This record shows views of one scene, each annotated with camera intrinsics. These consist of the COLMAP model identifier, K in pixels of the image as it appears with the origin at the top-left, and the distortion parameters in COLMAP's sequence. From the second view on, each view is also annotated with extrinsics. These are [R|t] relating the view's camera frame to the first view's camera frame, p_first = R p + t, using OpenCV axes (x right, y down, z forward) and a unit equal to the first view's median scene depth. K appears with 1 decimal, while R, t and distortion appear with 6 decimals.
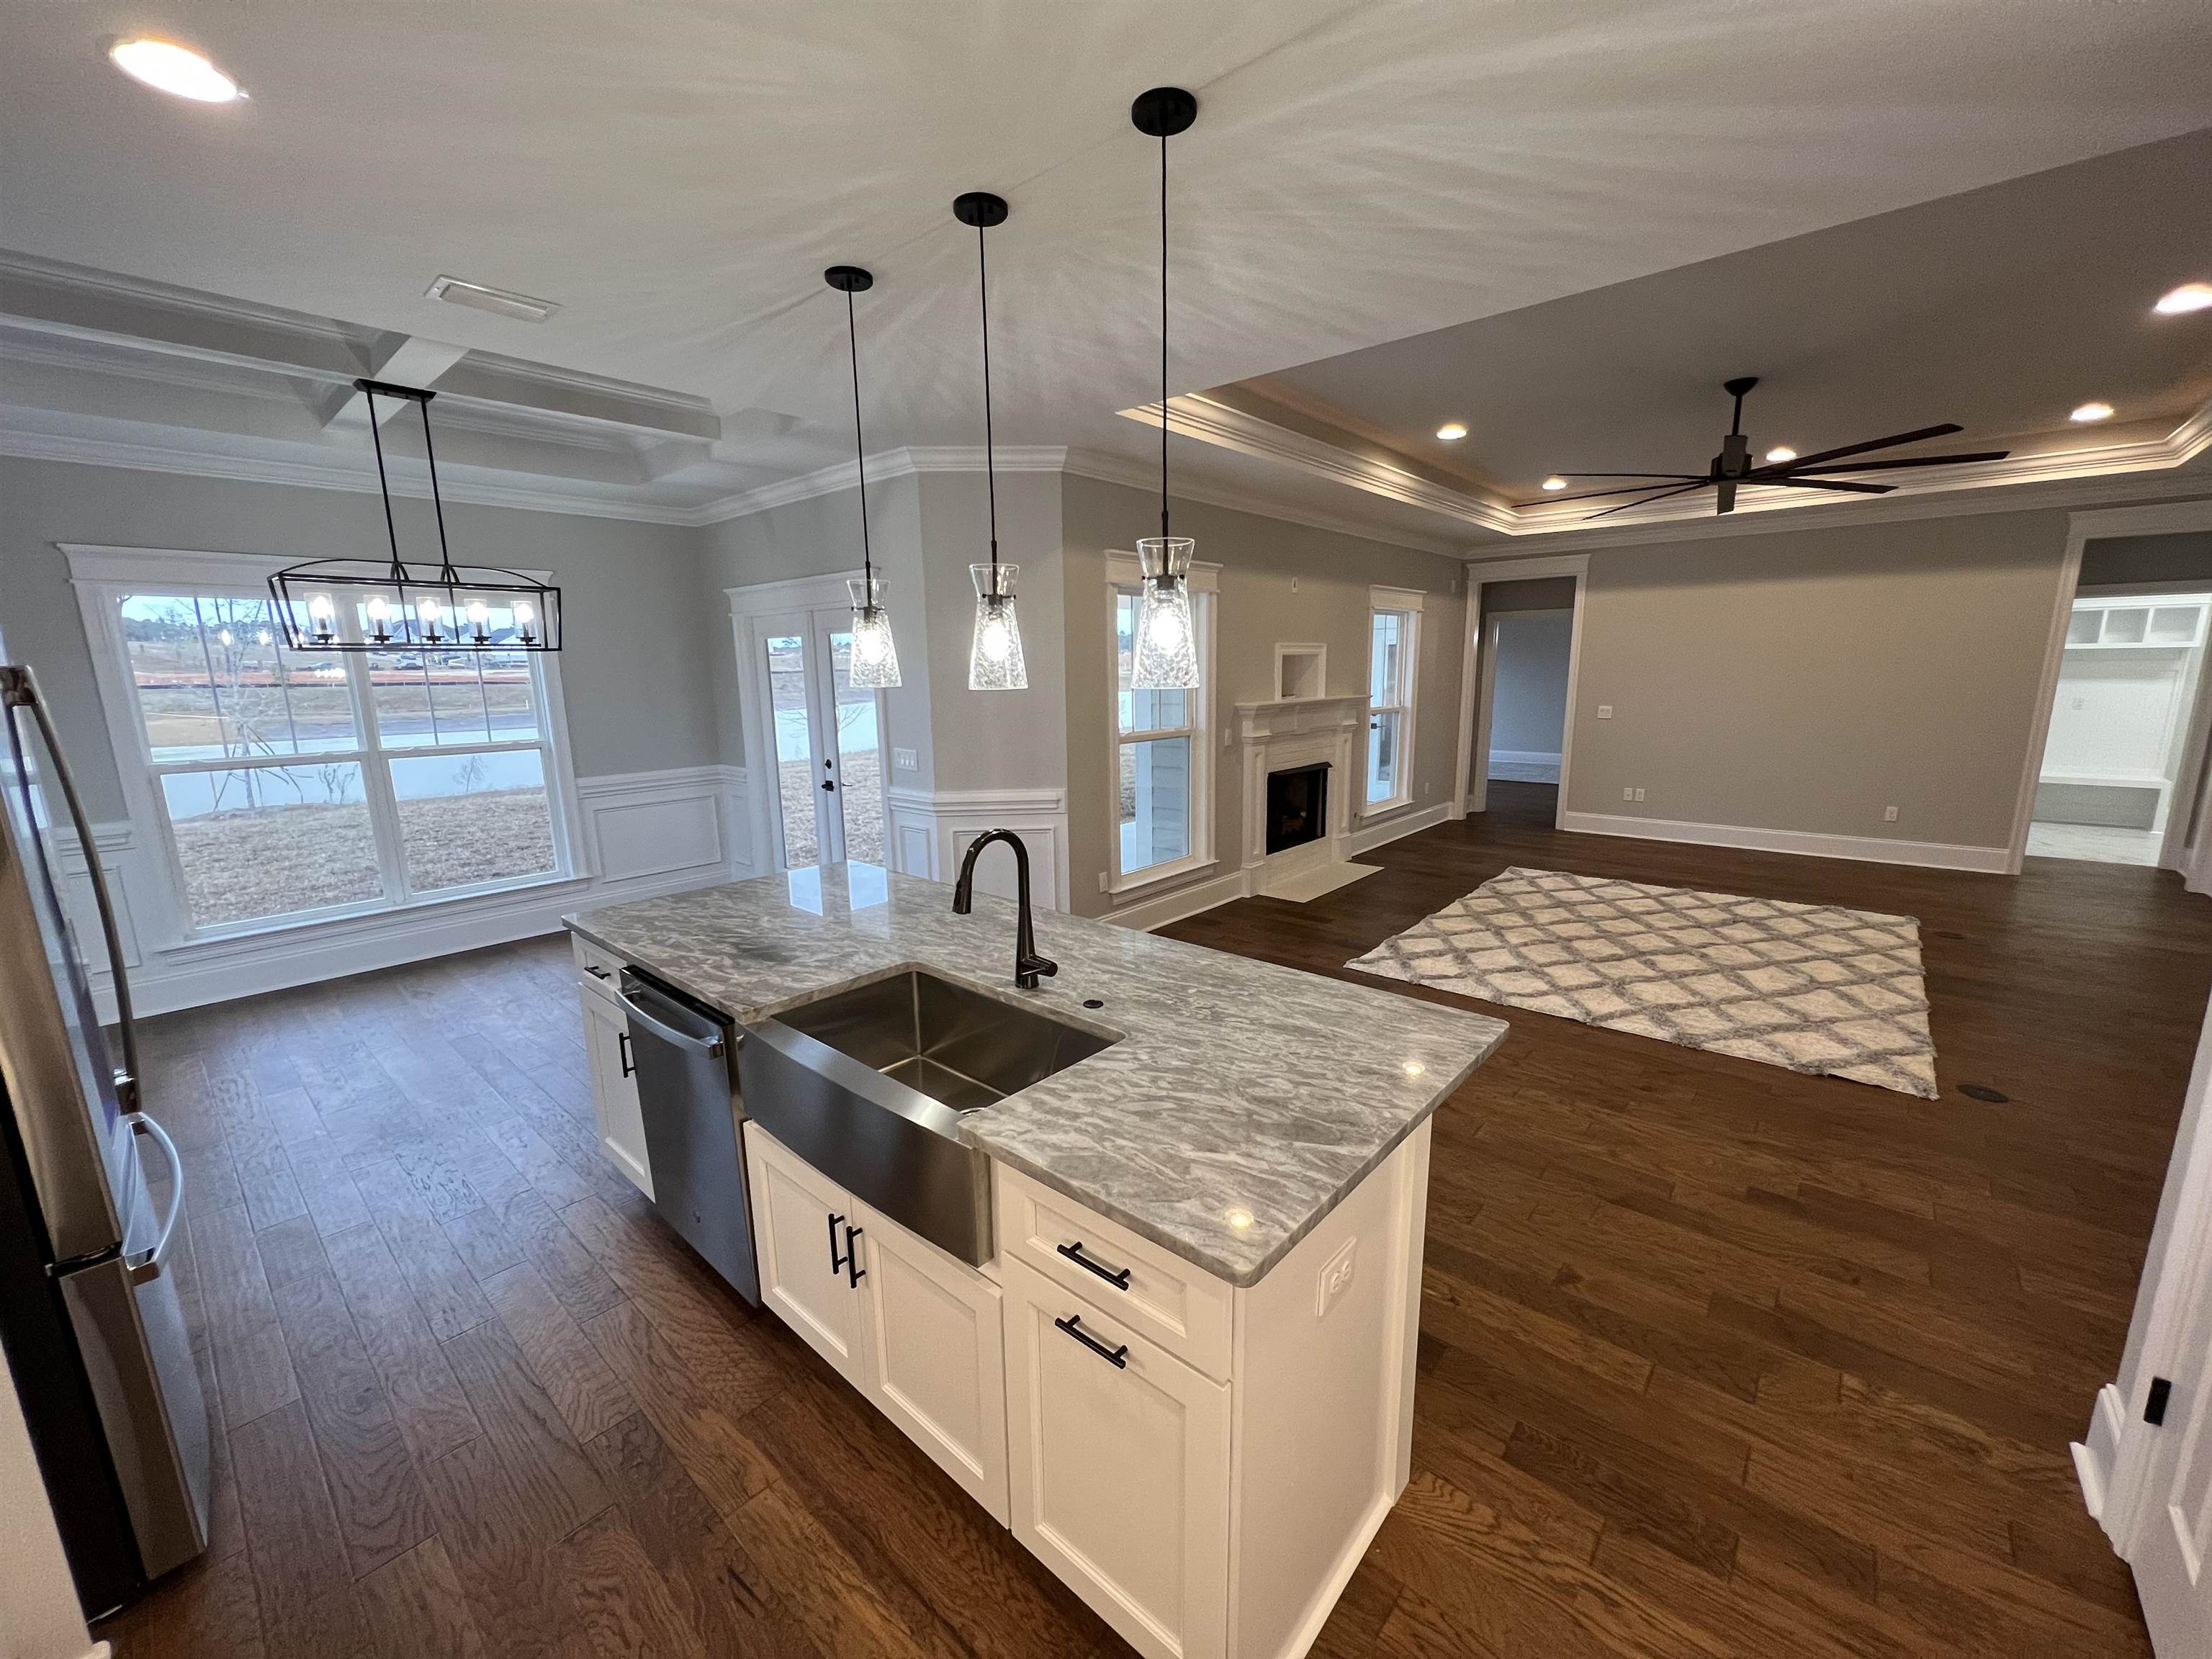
lens RADIAL K [[878.6, 0, 1108.3], [0, 878.6, 839.8], [0, 0, 1]] dist [-0.001989, 0.000395]
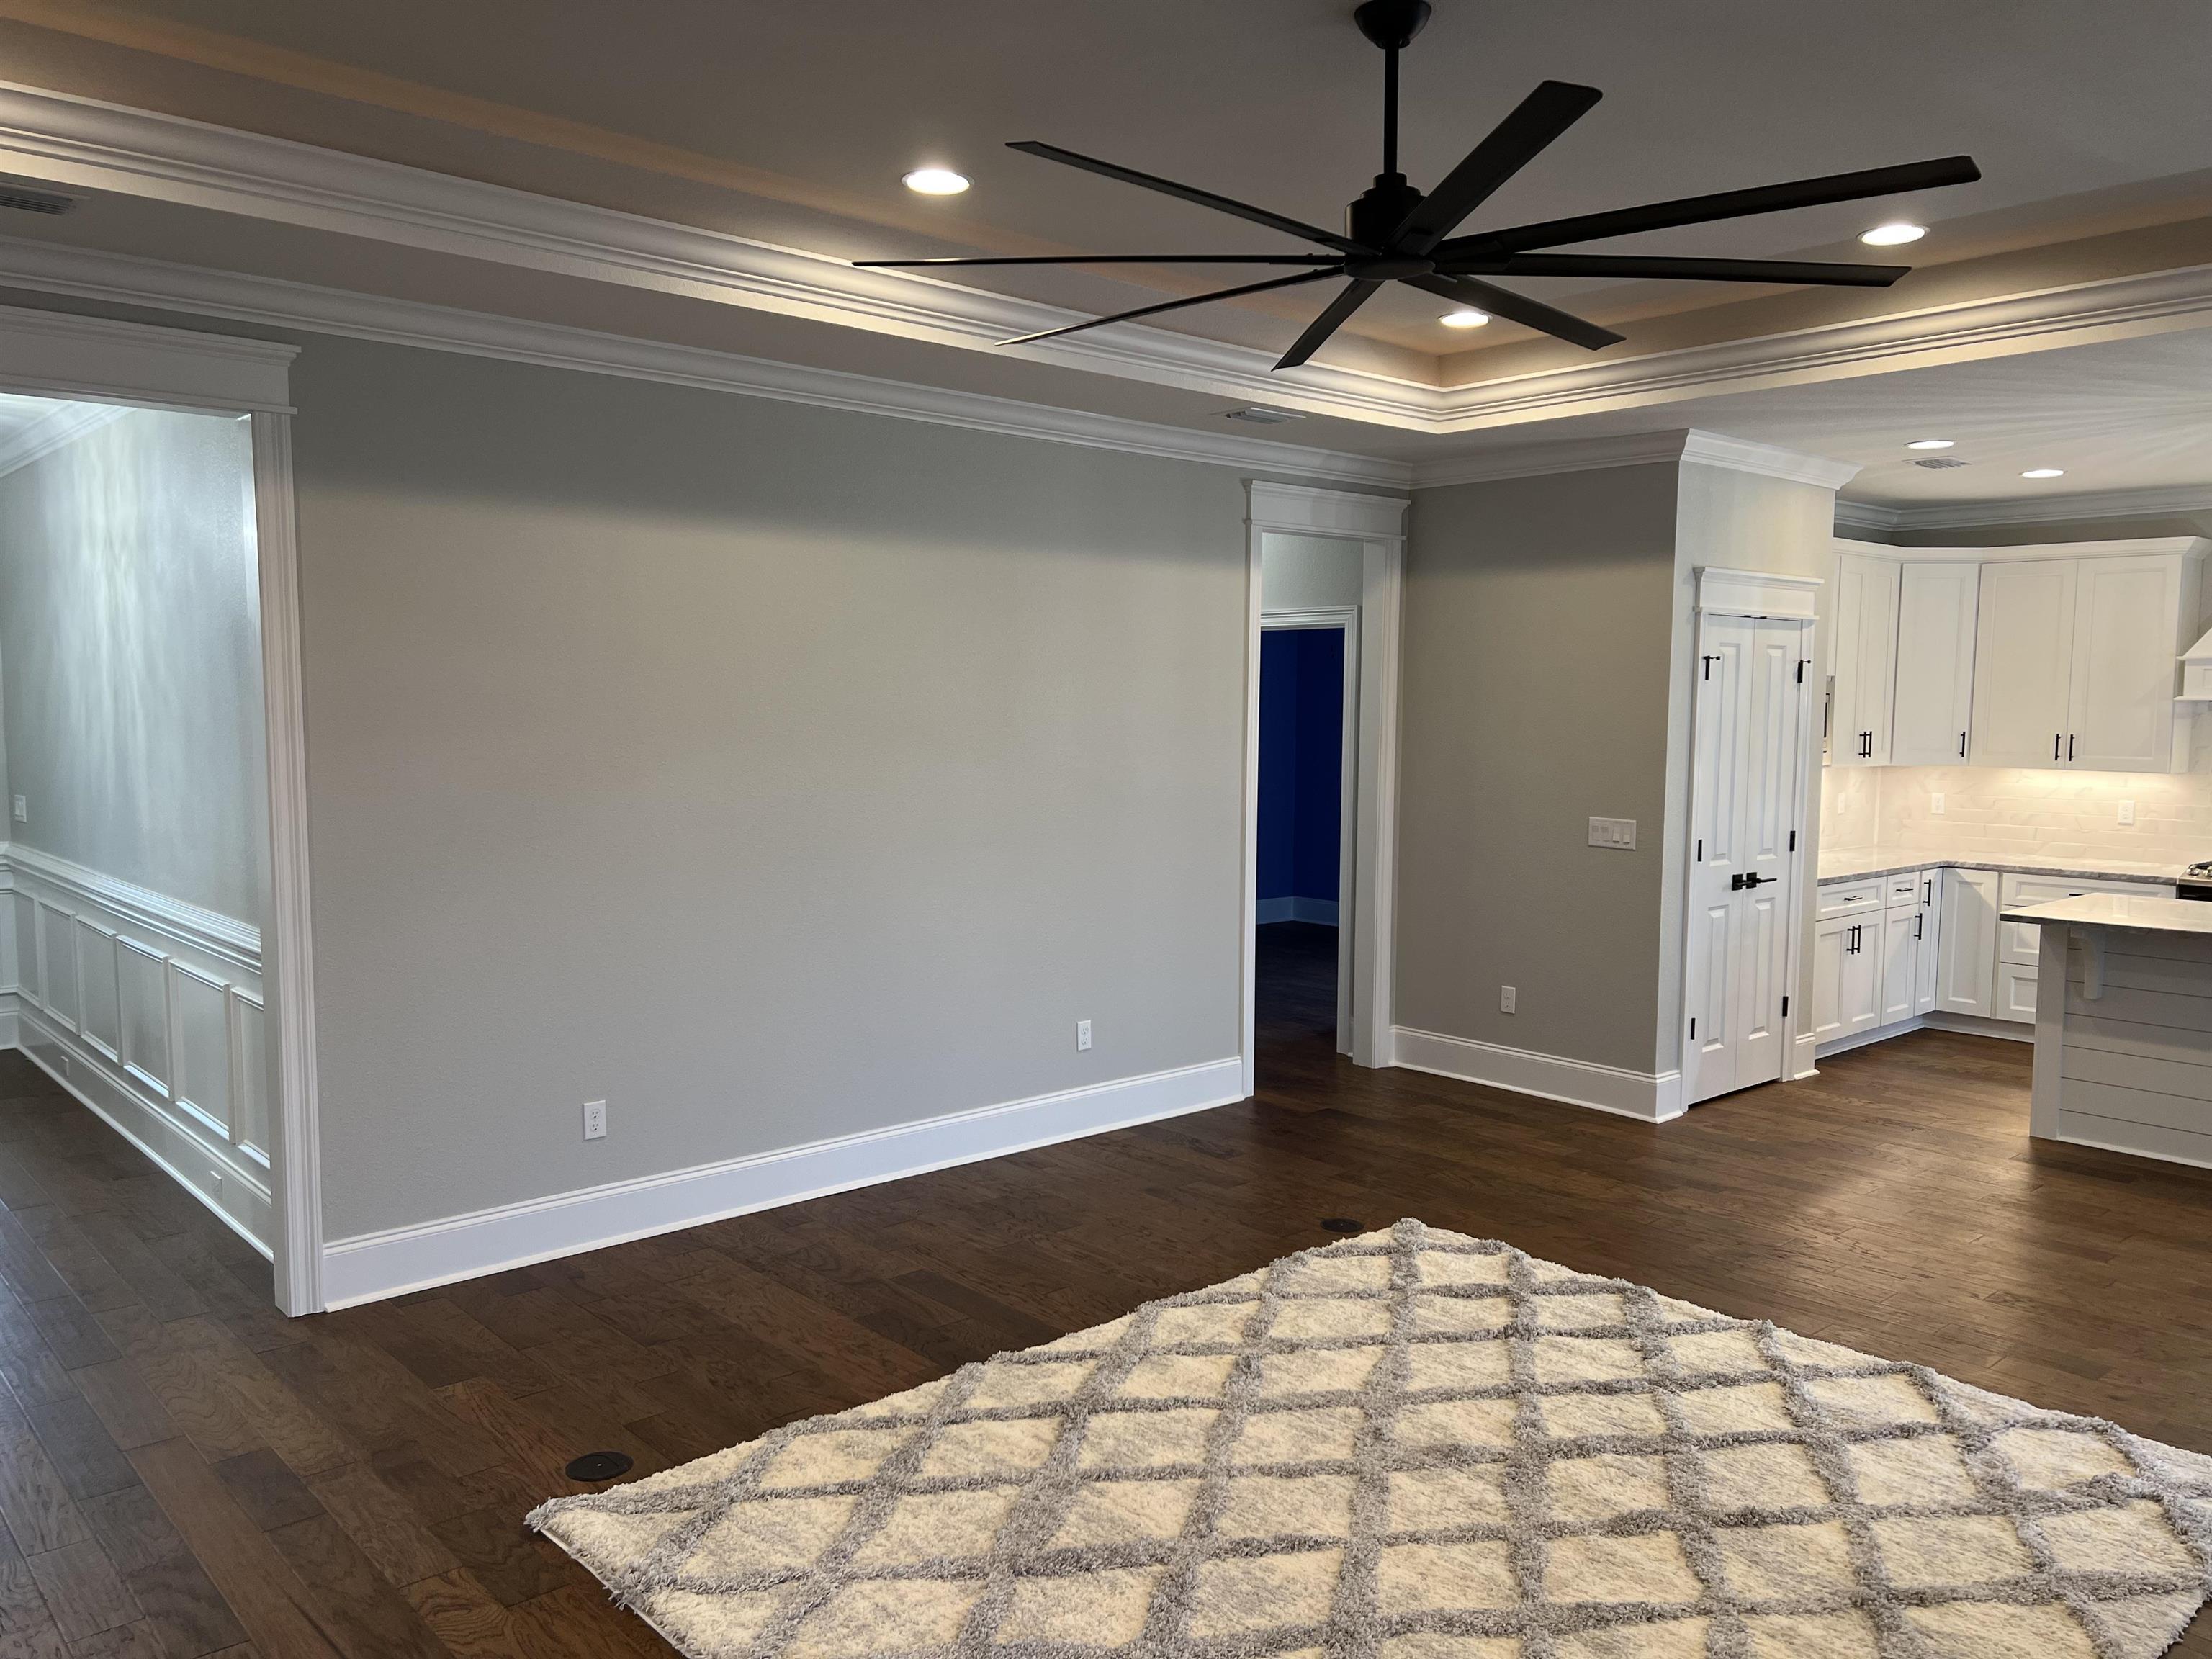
lens RADIAL K [[1653.4, 0, 1116.0], [0, 1653.4, 843.1], [0, 0, 1]] dist [0.056552, -0.061160]
pose [[-0.993247, -0.001165, 0.116012, 0.720948], [0.031241, 0.960327, 0.277122, -0.362981], [-0.111732, 0.278875, -0.953805, 1.718387]]
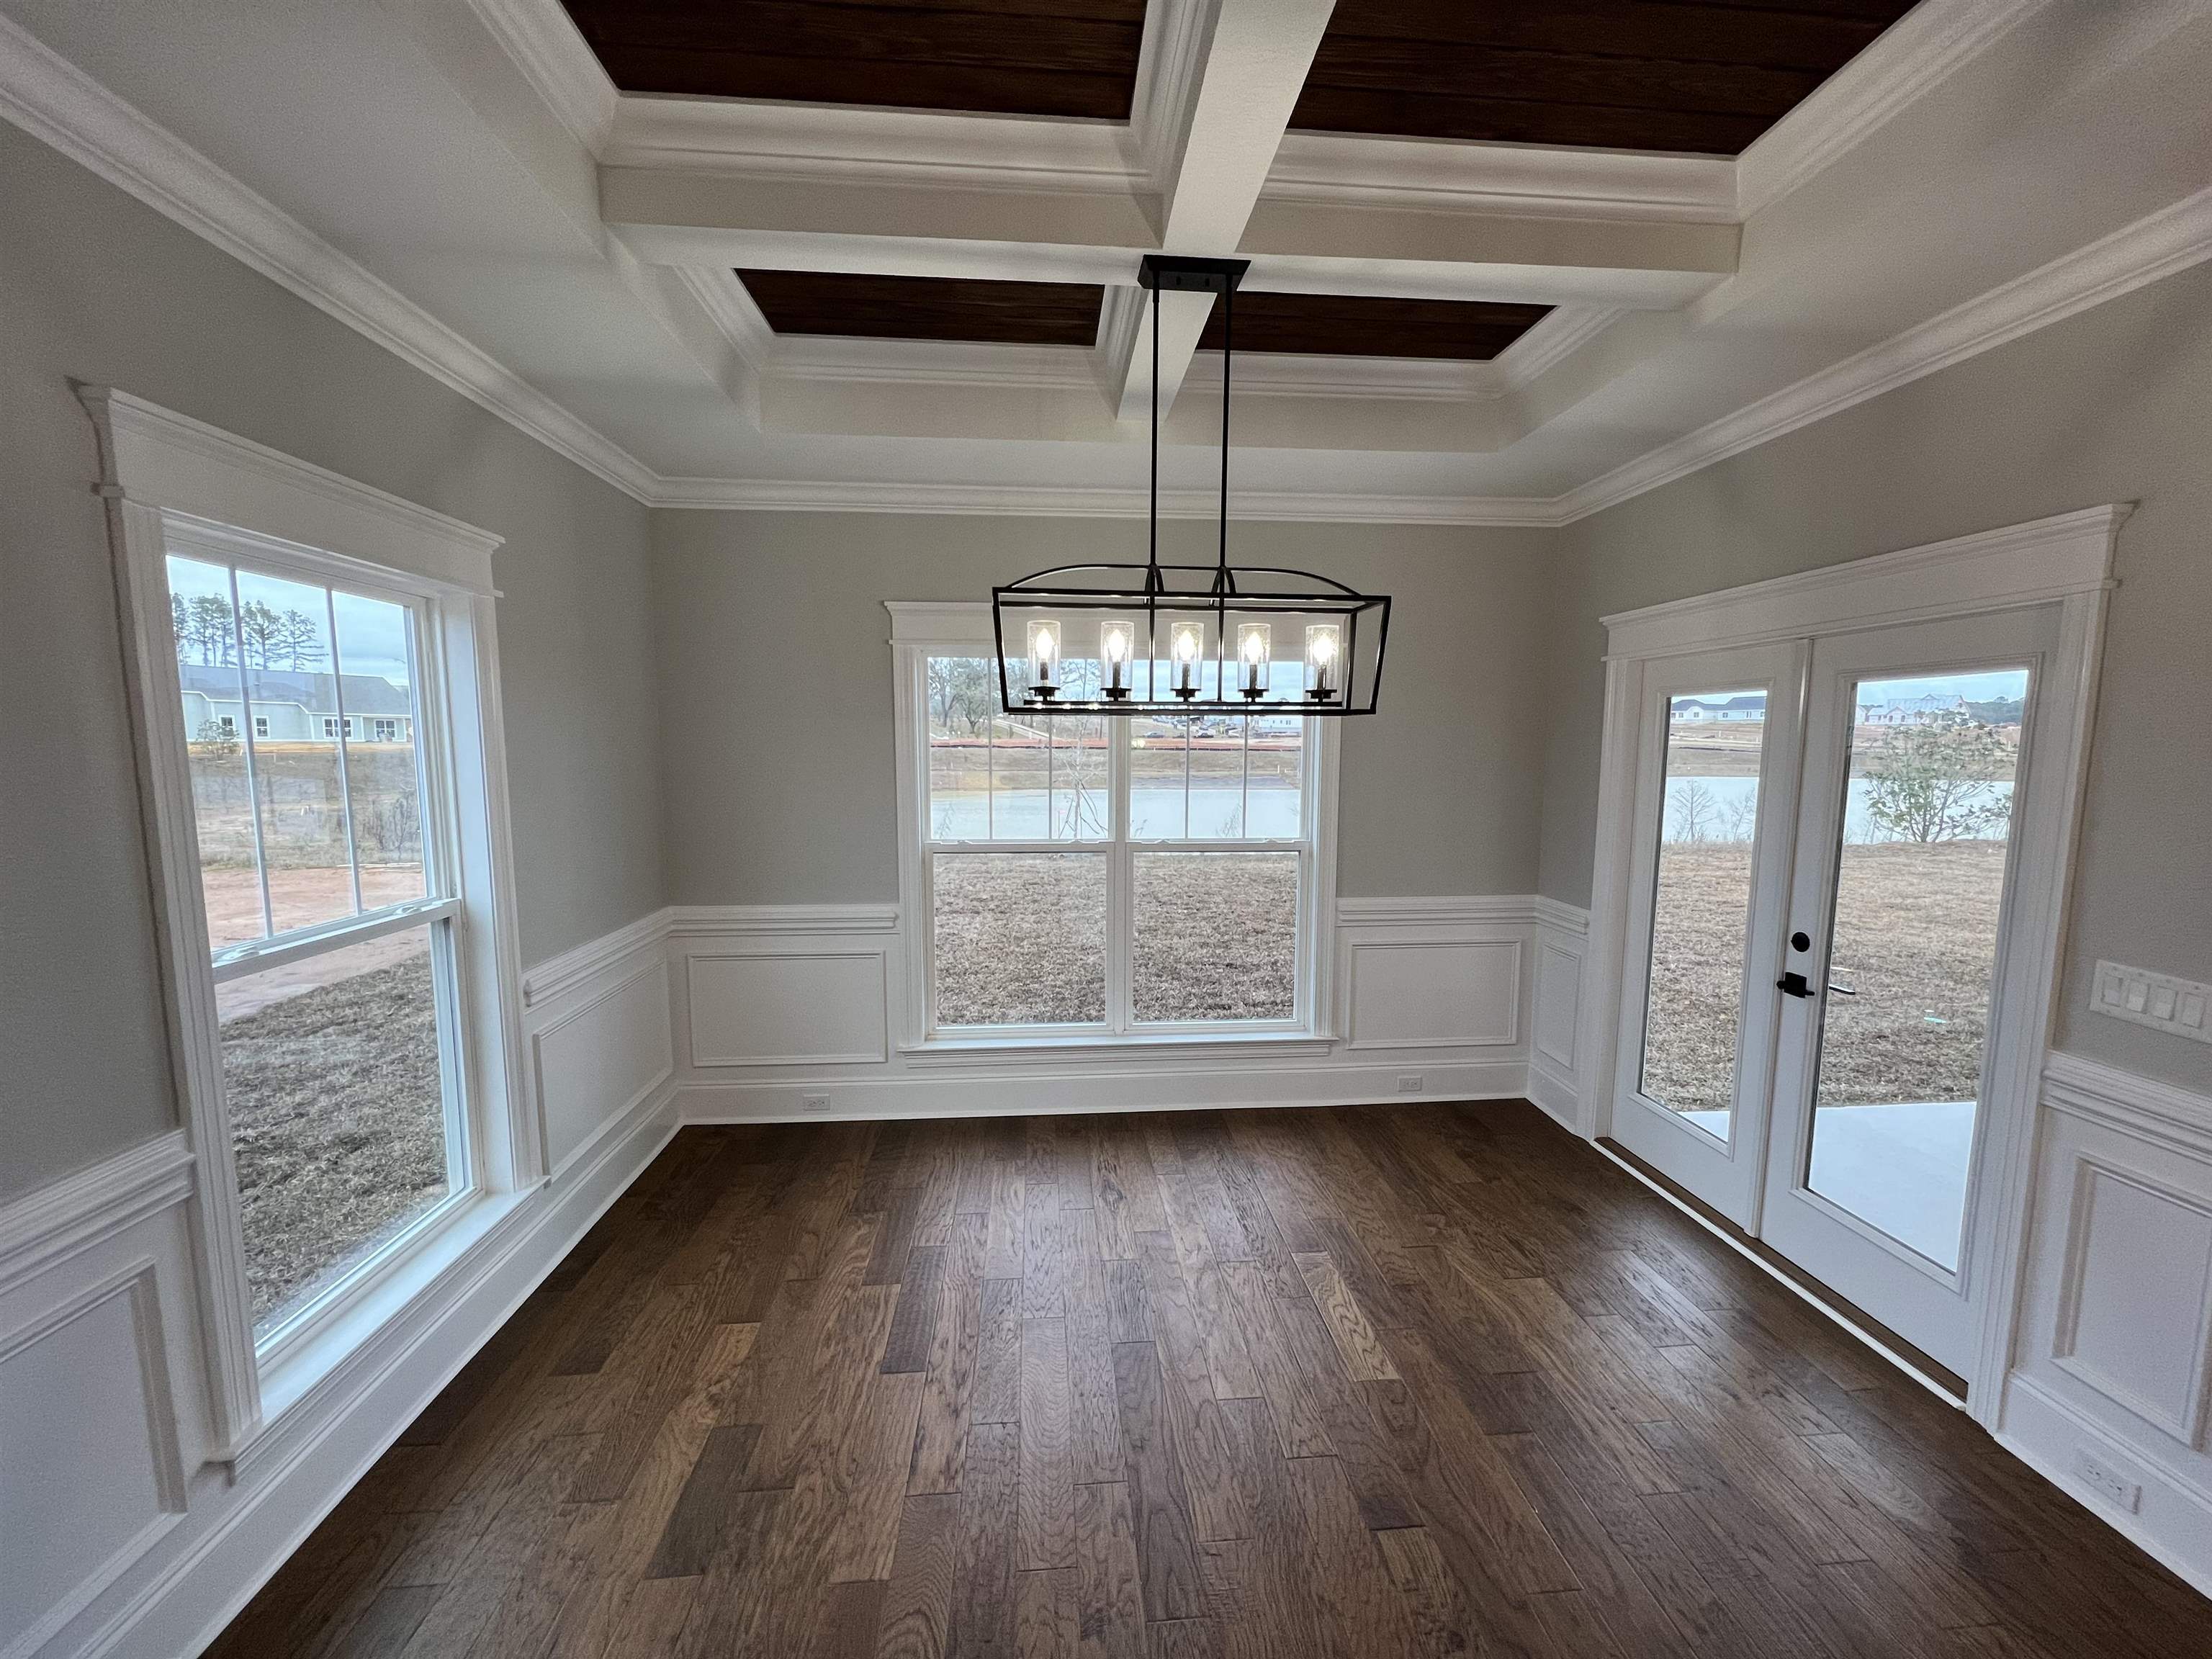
lens RADIAL K [[878.6, 0, 1107.1], [0, 878.6, 840.7], [0, 0, 1]] dist [-0.001989, 0.000395]
pose [[0.716267, 0.093584, -0.691523, -0.309713], [-0.147859, 0.988820, -0.019332, -0.089099], [0.681982, 0.116095, 0.722096, 0.438068]]
